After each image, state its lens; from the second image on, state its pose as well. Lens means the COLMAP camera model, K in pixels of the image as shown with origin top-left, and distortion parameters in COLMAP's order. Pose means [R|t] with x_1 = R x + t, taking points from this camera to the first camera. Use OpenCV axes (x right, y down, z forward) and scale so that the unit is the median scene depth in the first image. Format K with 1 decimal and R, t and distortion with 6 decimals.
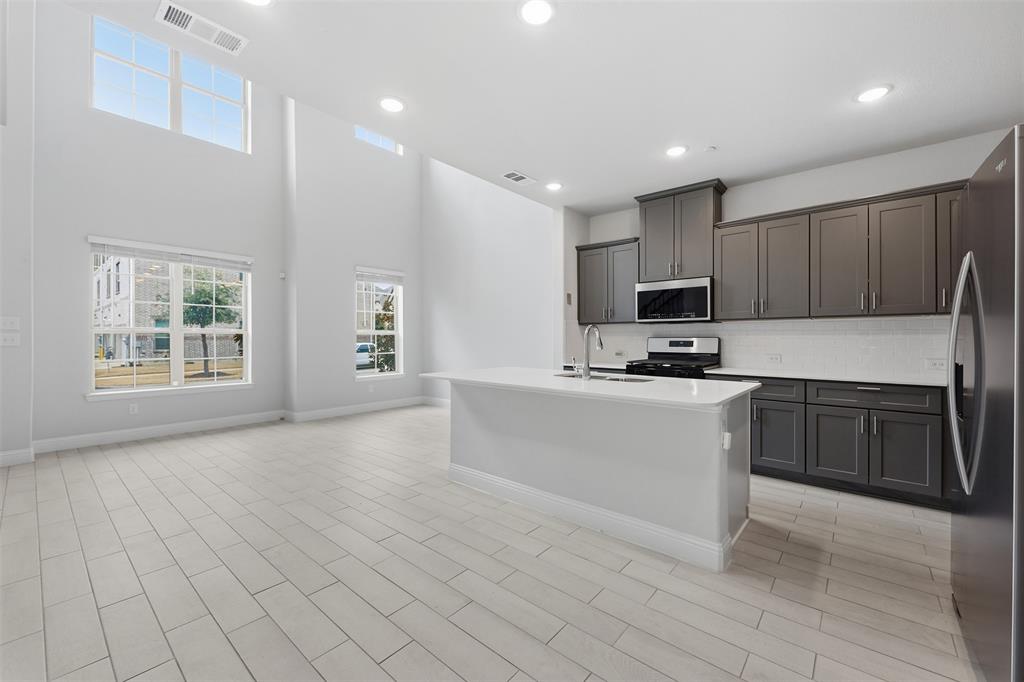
lens RADIAL K [[415.4, 0, 523.6], [0, 415.4, 340.7], [0, 0, 1]] dist [0.016885, -0.006540]
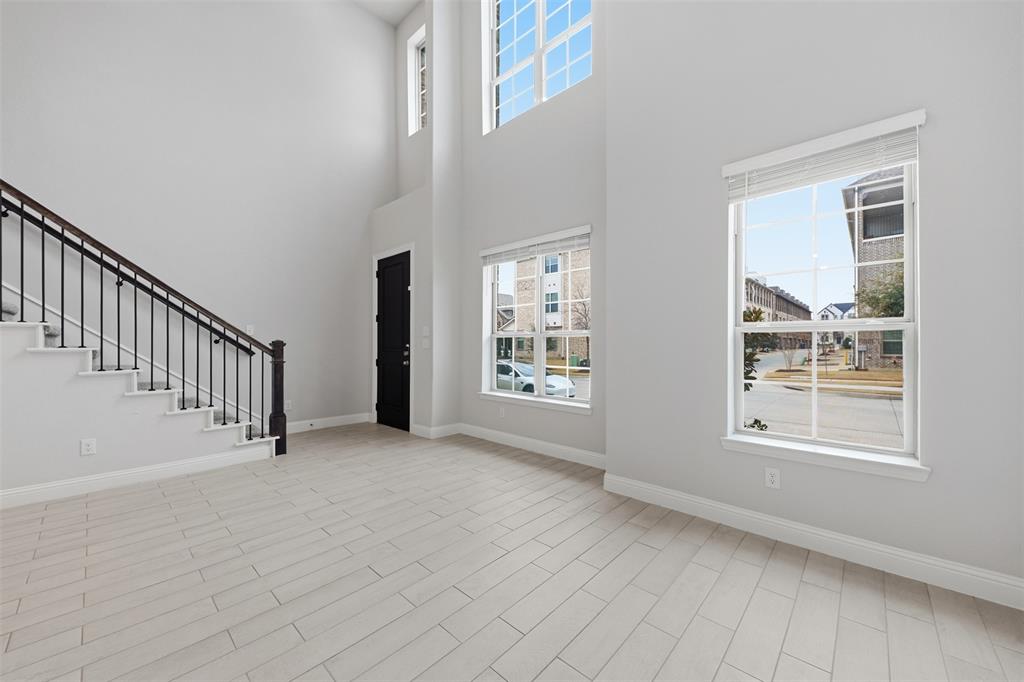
lens RADIAL K [[376.9, 0, 512.0], [0, 376.9, 341.0], [0, 0, 1]] dist [0.000338, 0.000003]
pose [[-0.043387, -0.004181, -0.999050, -0.022350], [-0.004234, 0.999983, -0.004001, -0.004328], [0.999049, 0.004056, -0.043404, 0.909357]]
